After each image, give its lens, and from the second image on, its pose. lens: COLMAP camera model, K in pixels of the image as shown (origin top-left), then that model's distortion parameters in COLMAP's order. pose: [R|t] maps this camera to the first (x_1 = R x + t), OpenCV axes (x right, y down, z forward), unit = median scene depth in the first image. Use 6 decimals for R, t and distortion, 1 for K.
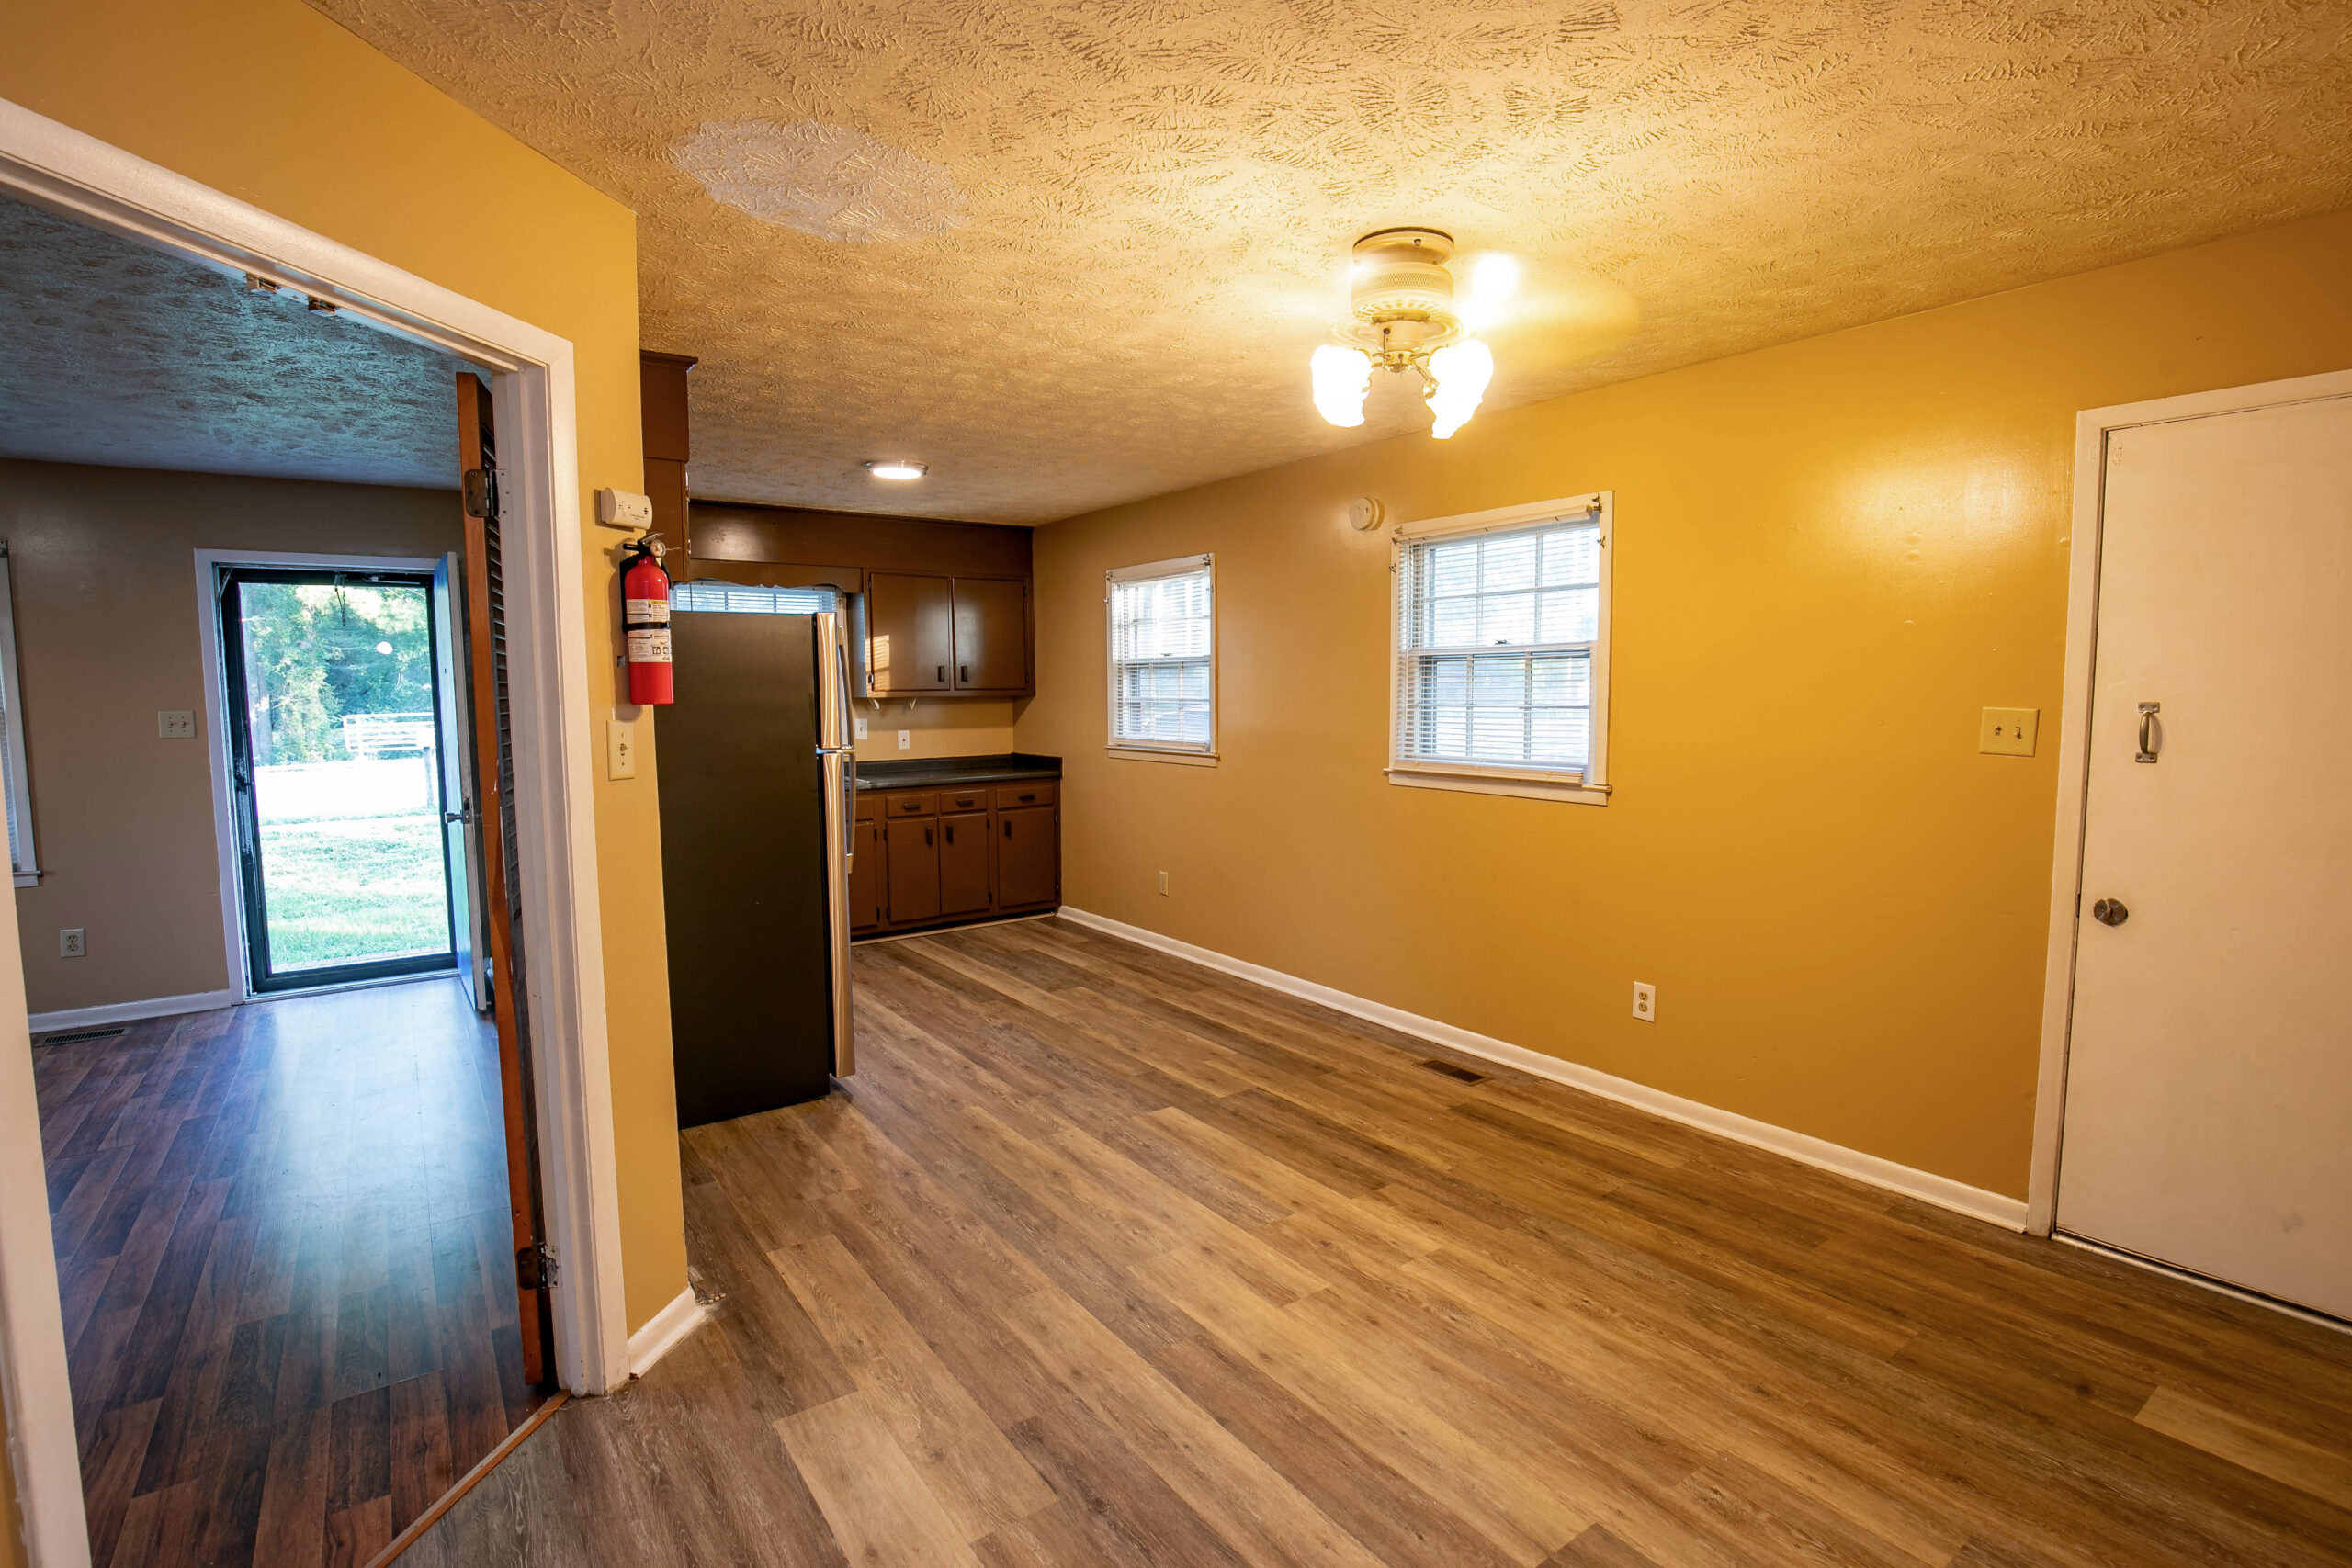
lens RADIAL K [[1108.8, 0, 1188.5], [0, 1108.8, 781.1], [0, 0, 1]] dist [-0.027246, 0.000254]
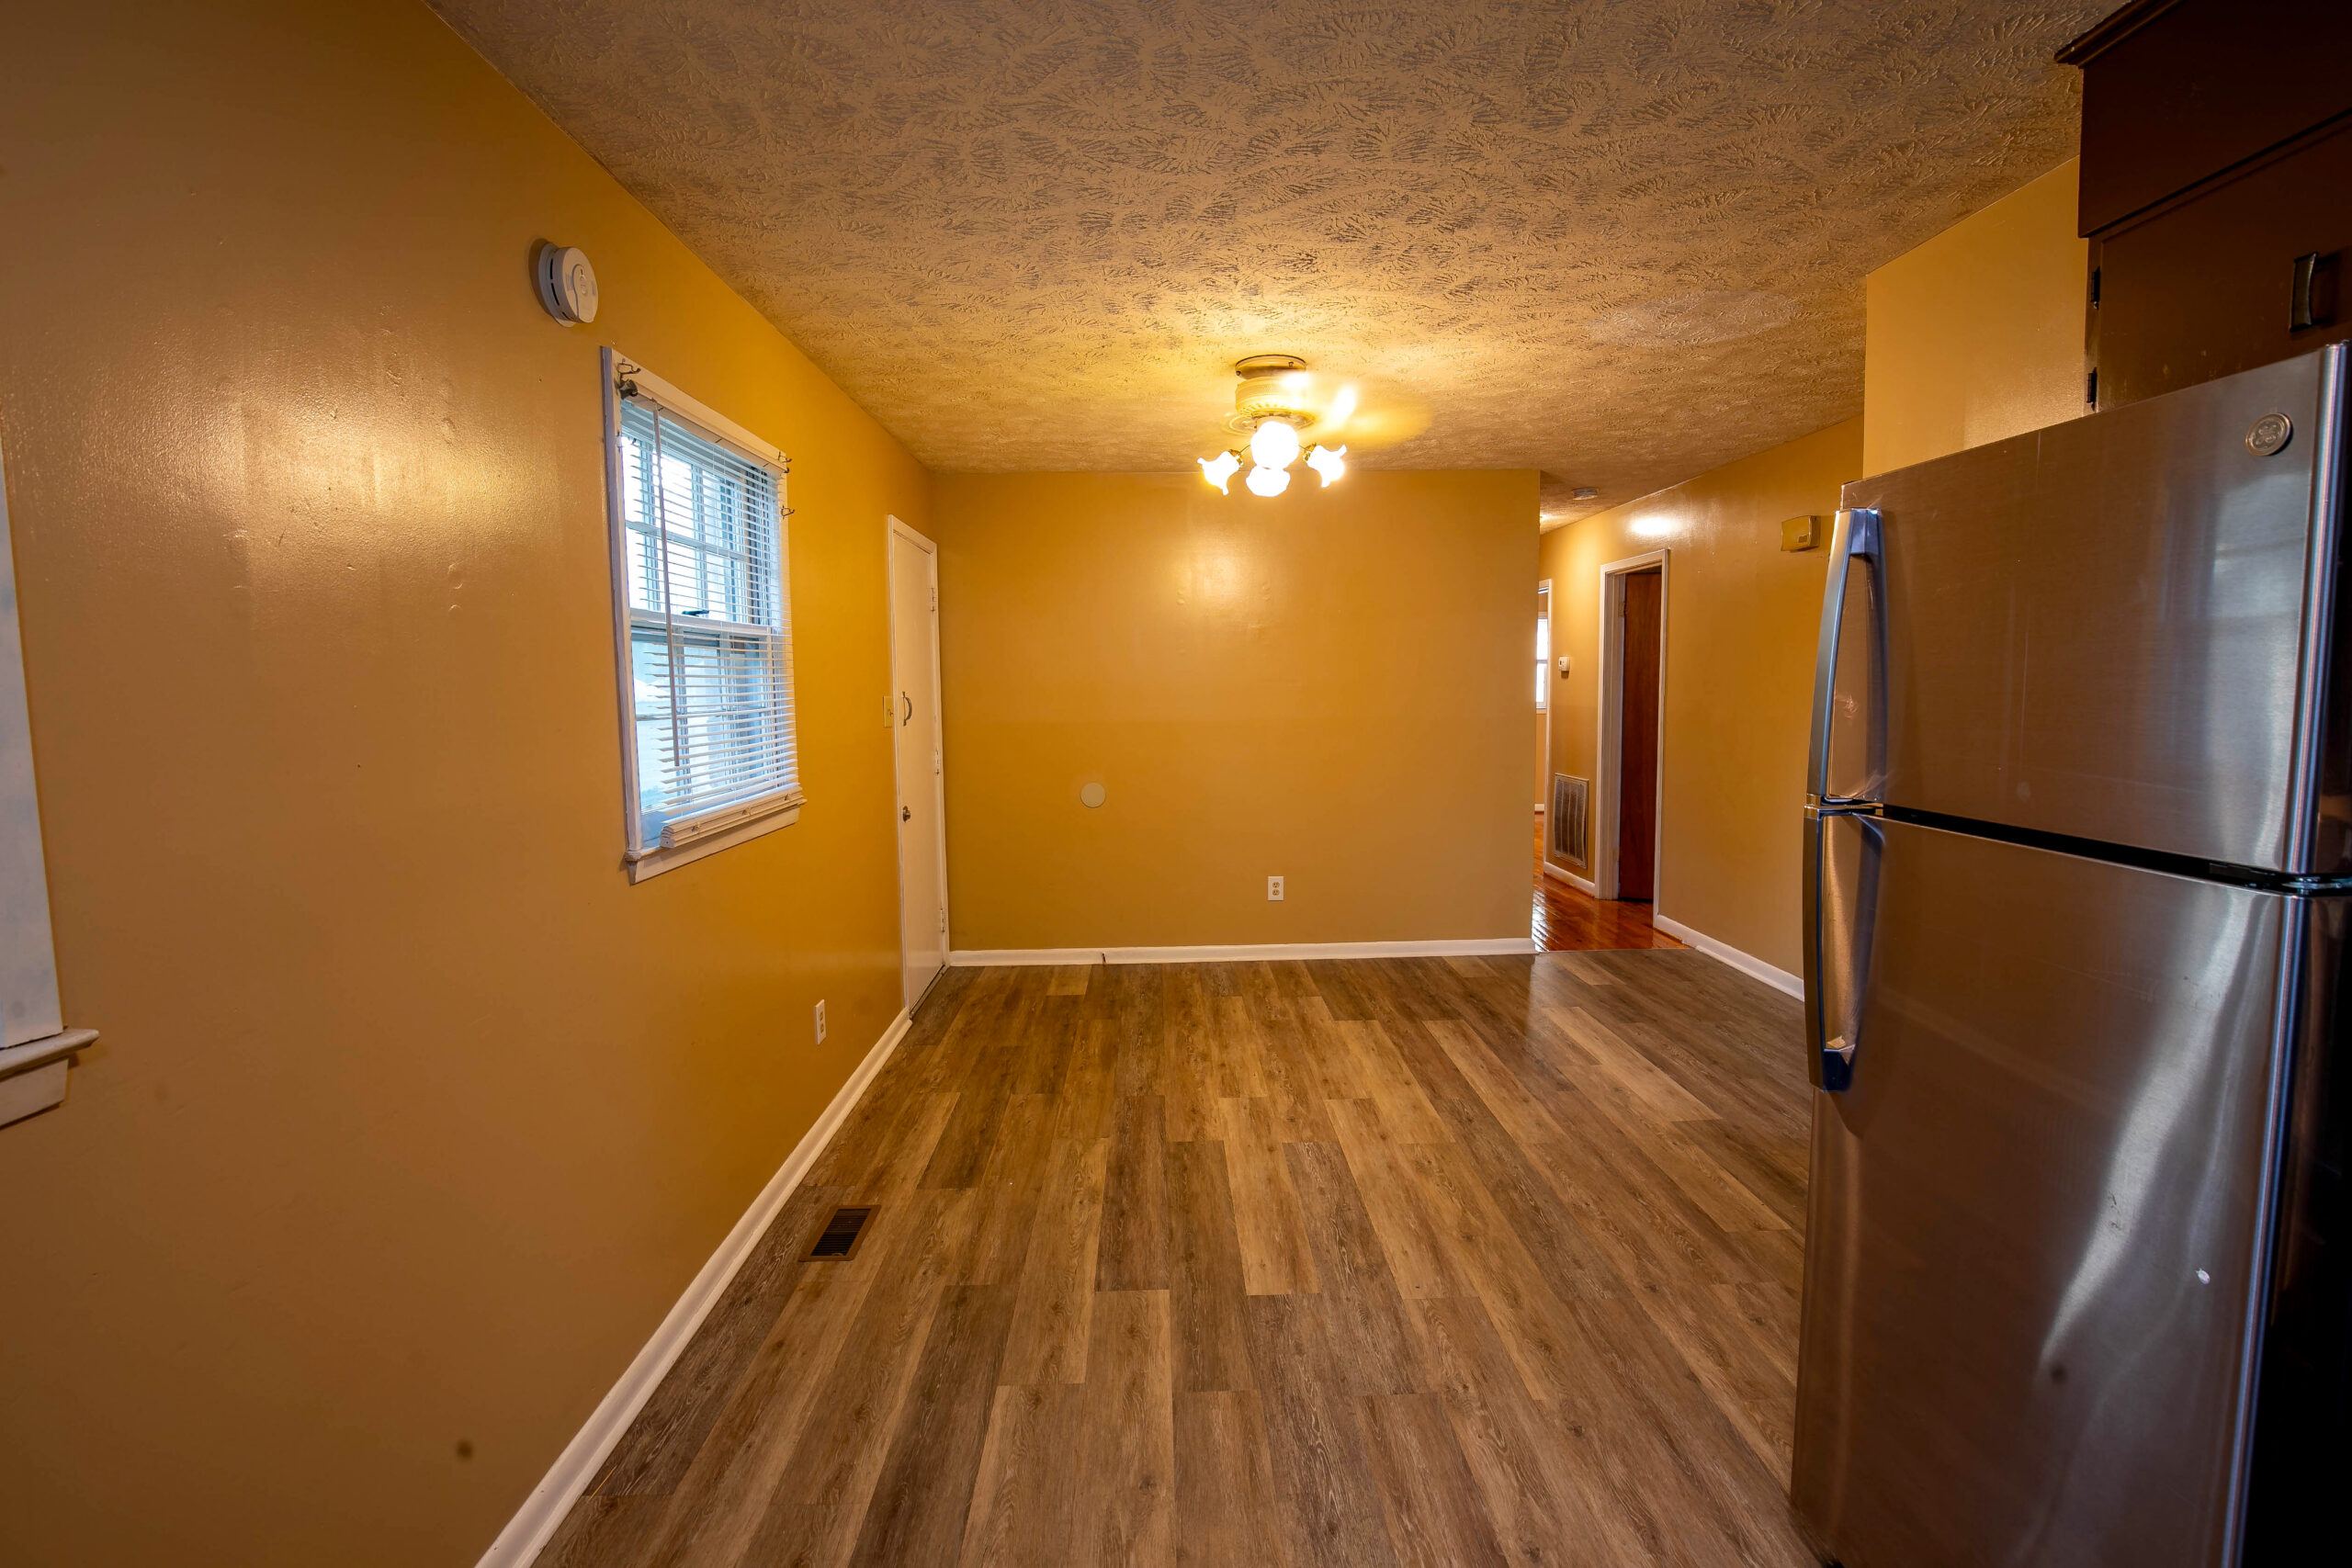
lens RADIAL K [[1108.8, 0, 1188.5], [0, 1108.8, 781.1], [0, 0, 1]] dist [-0.027246, 0.000254]
pose [[-0.827113, -0.032274, 0.561108, -0.392690], [0.068138, 0.985228, 0.157110, -0.136718], [-0.557890, 0.168181, -0.812696, 1.689789]]
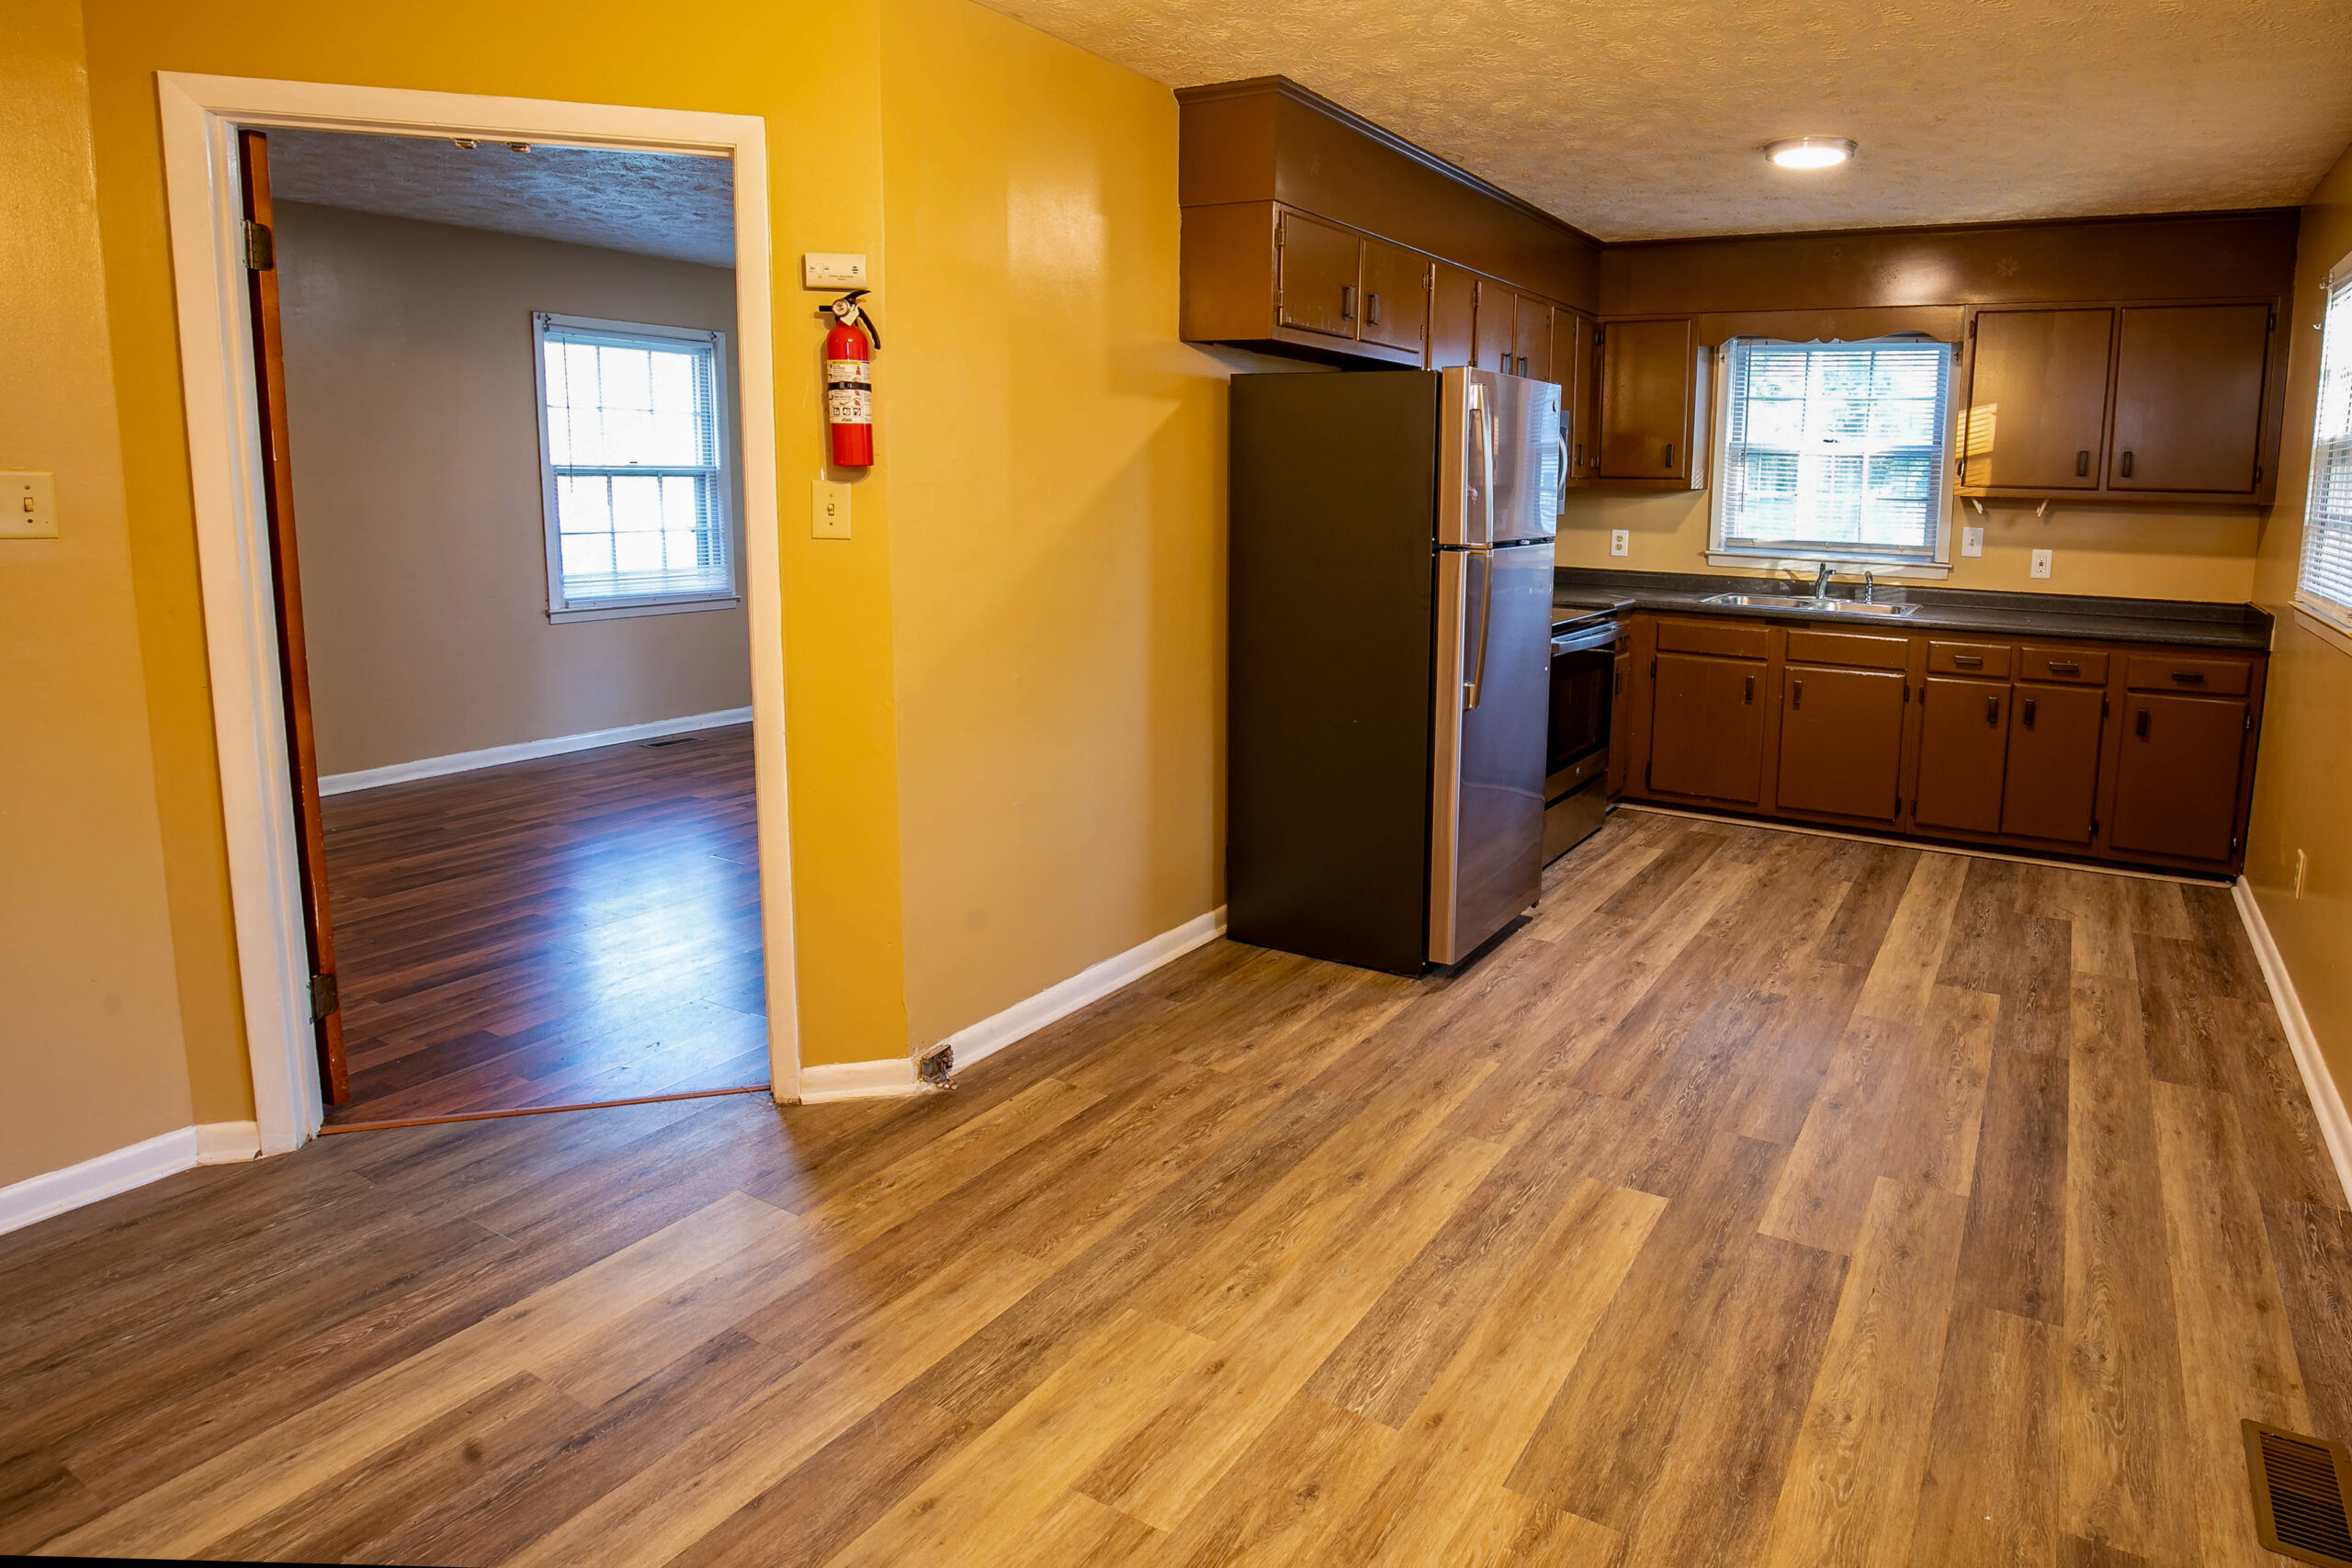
lens RADIAL K [[1329.2, 0, 1384.2], [0, 1329.2, 653.1], [0, 0, 1]] dist [-0.033364, 0.000334]
pose [[0.447857, 0.135231, -0.883819, 0.547347], [-0.101407, 0.989800, 0.100061, -0.047451], [0.888336, 0.044813, 0.457003, 0.602447]]
